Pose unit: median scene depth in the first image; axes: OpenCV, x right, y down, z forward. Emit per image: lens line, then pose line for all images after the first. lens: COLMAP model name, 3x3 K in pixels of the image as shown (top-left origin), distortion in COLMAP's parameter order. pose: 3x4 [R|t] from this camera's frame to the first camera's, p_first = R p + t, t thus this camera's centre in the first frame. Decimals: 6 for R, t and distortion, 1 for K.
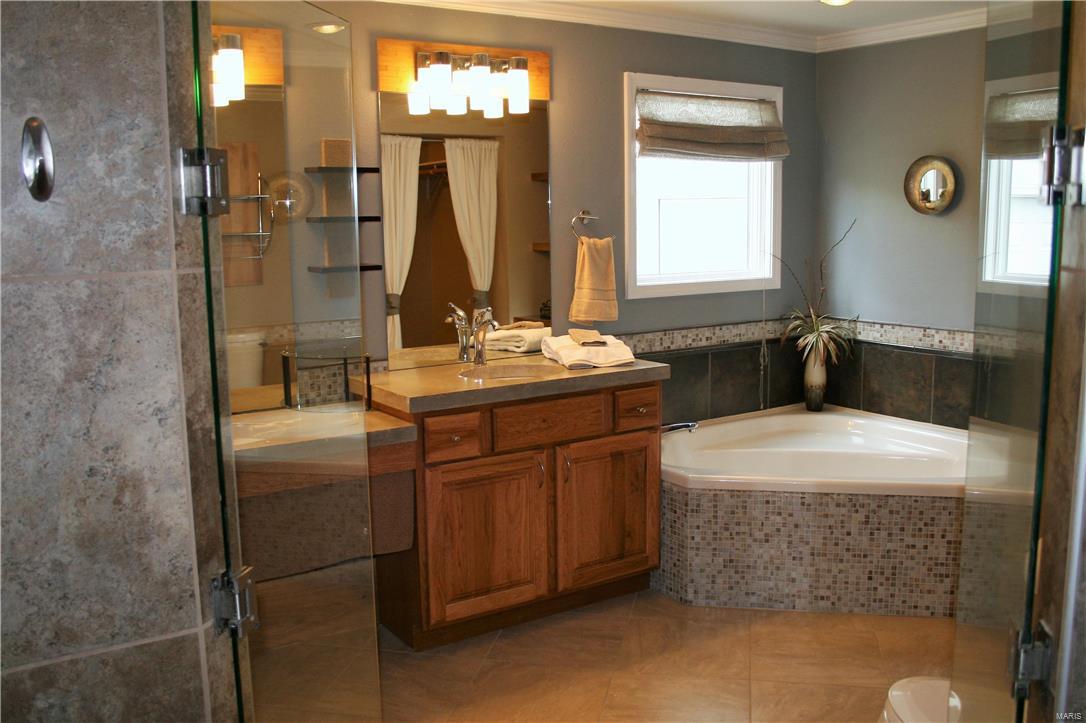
lens RADIAL K [[1042.9, 0, 543.0], [0, 1042.9, 361.5], [0, 0, 1]] dist [-0.003297, -0.003670]
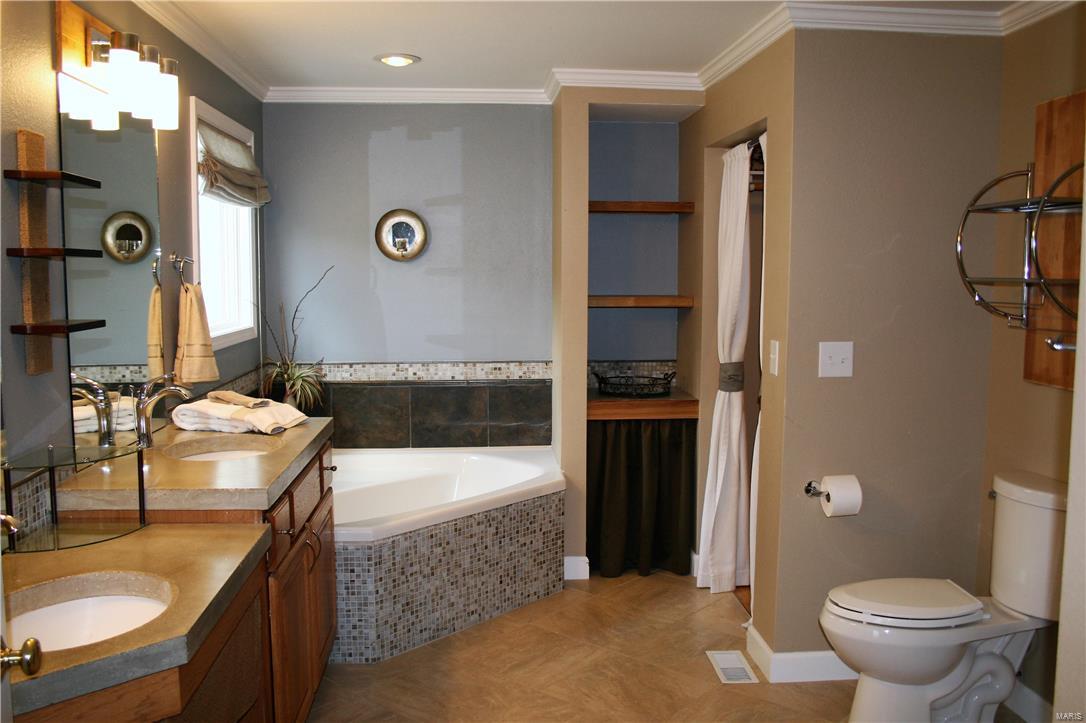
lens RADIAL K [[1007.9, 0, 543.0], [0, 1007.9, 361.5], [0, 0, 1]] dist [-0.065059, 0.000420]
pose [[0.513916, -0.076380, 0.854433, -0.557162], [0.120436, 0.992587, 0.016291, -0.038956], [-0.849344, 0.094532, 0.519306, 0.371279]]
